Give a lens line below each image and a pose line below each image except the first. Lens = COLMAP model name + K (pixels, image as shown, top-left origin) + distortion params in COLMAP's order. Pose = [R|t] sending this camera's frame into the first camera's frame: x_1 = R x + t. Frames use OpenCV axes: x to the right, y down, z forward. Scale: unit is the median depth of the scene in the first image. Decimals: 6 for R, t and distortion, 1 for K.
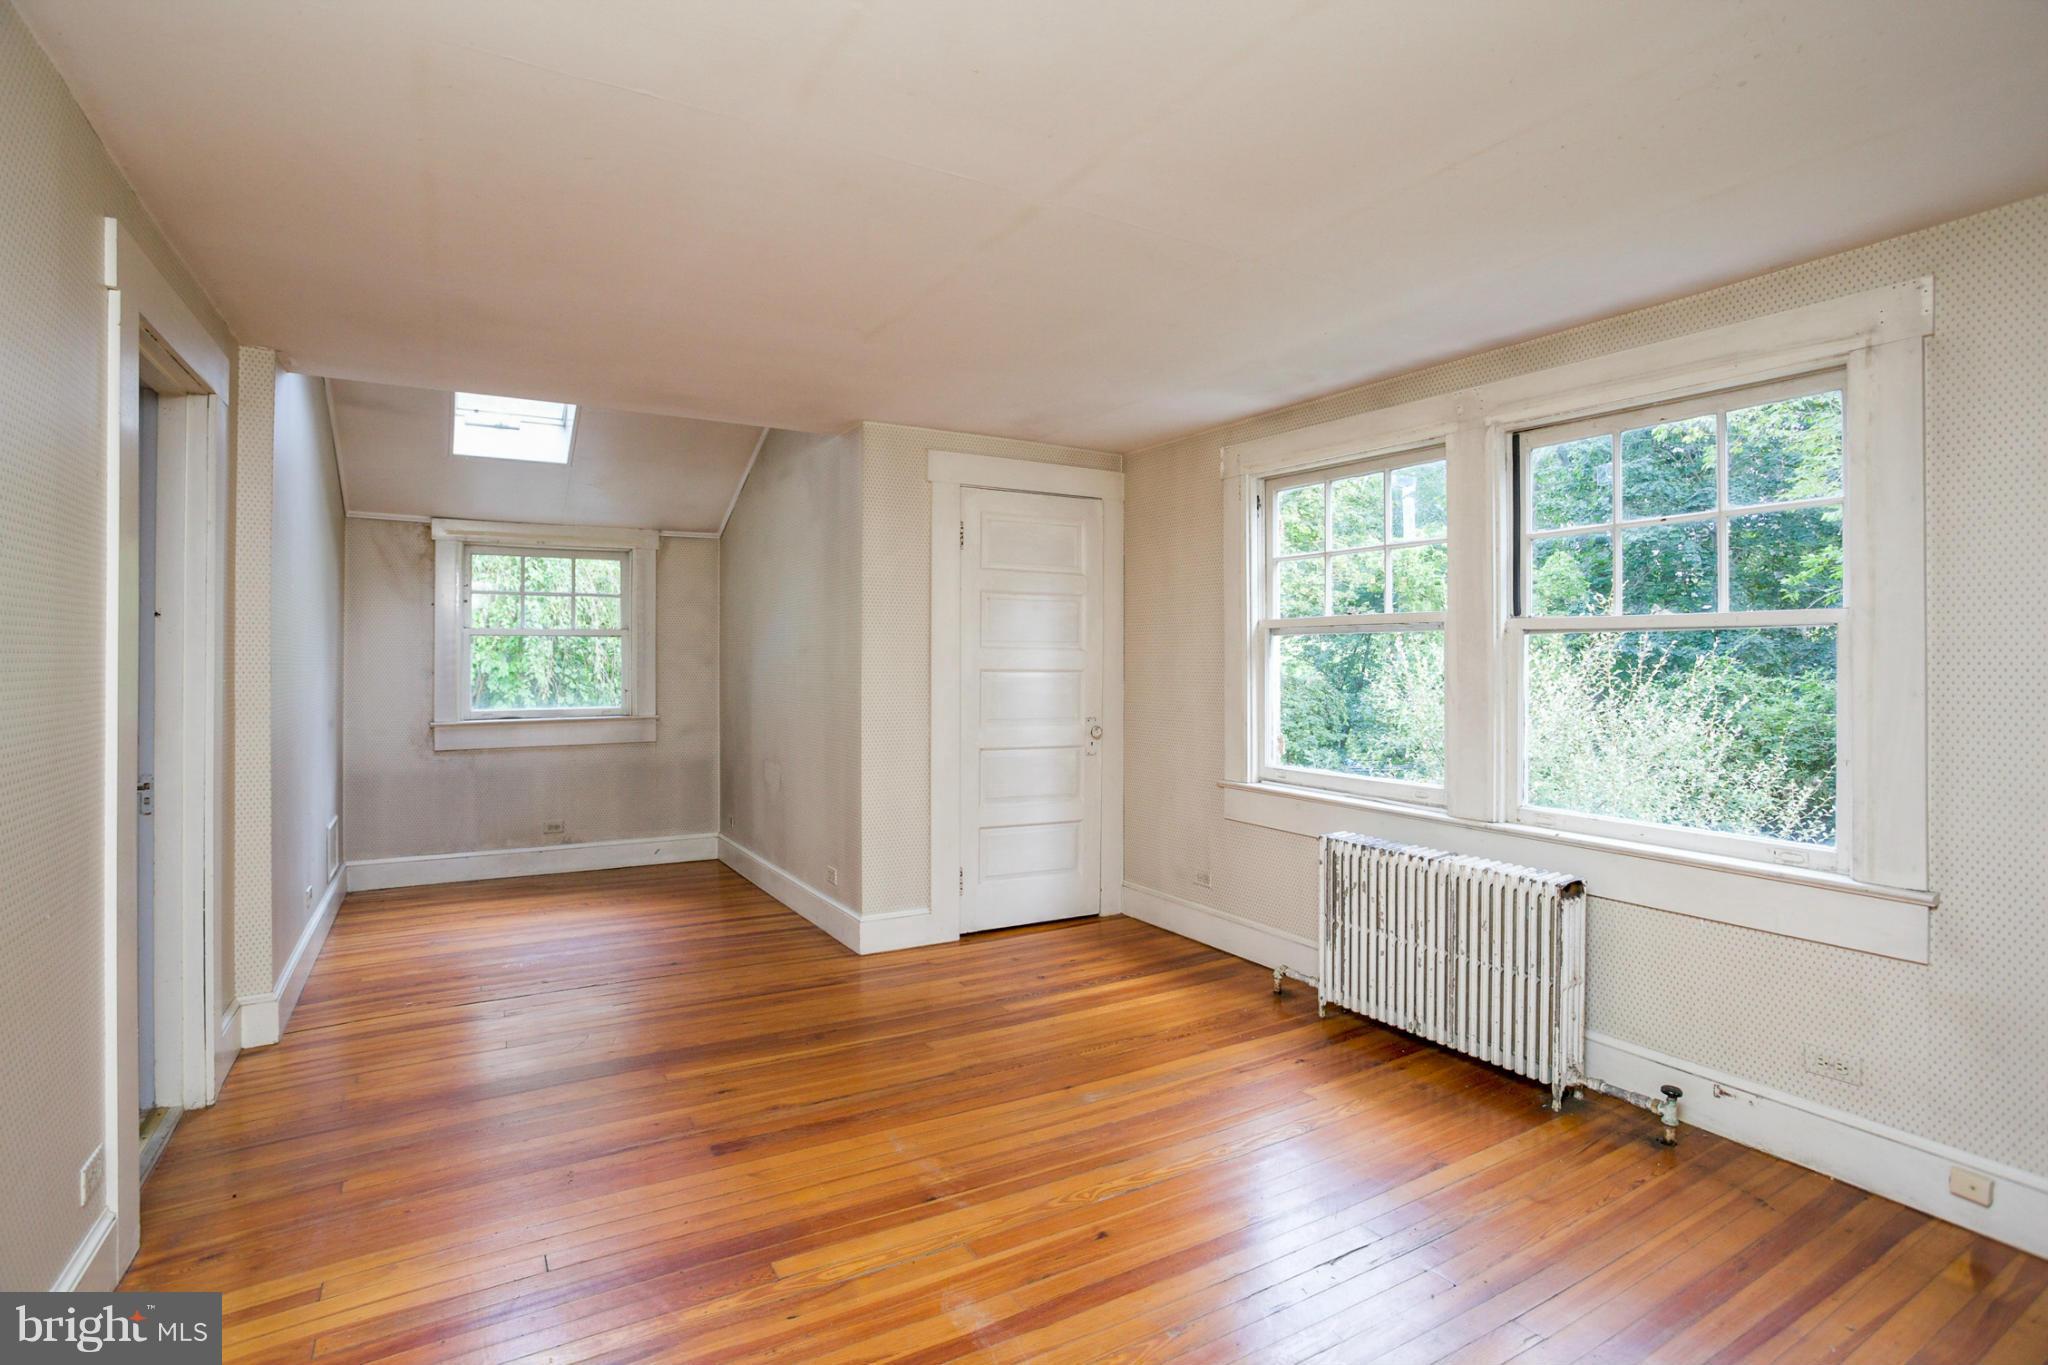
lens RADIAL K [[997.2, 0, 1015.3], [0, 997.2, 661.8], [0, 0, 1]] dist [-0.038405, -0.000023]
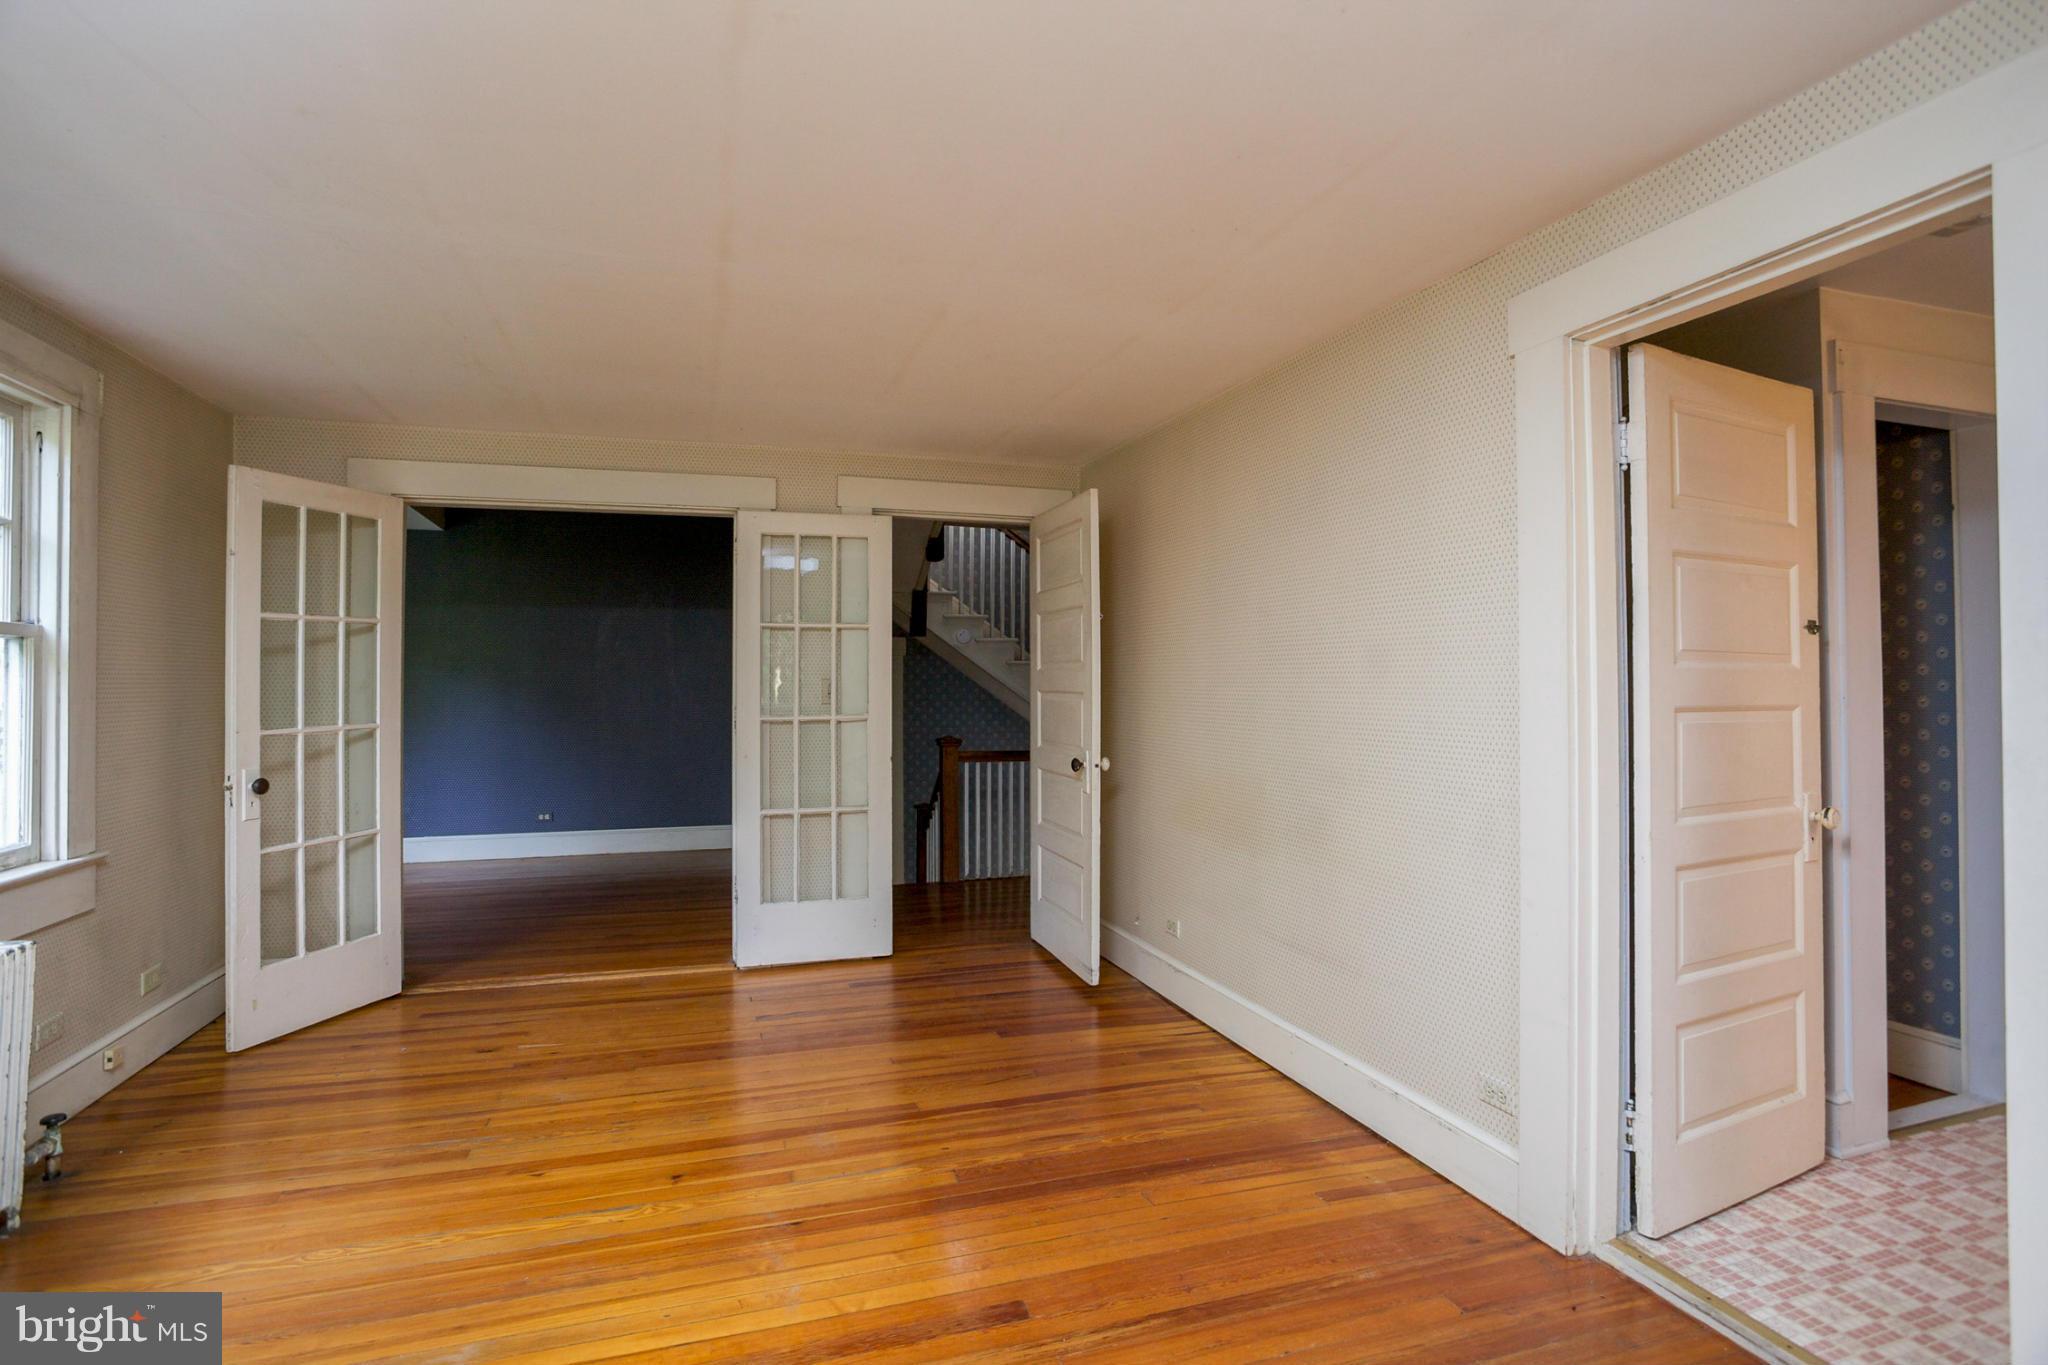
lens RADIAL K [[997.2, 0, 1015.3], [0, 997.2, 661.8], [0, 0, 1]] dist [-0.038405, -0.000023]
pose [[-0.978303, 0.004178, 0.207136, -0.509035], [0.000884, 0.999872, -0.015994, 0.002445], [-0.207177, -0.015464, -0.978181, 1.945195]]
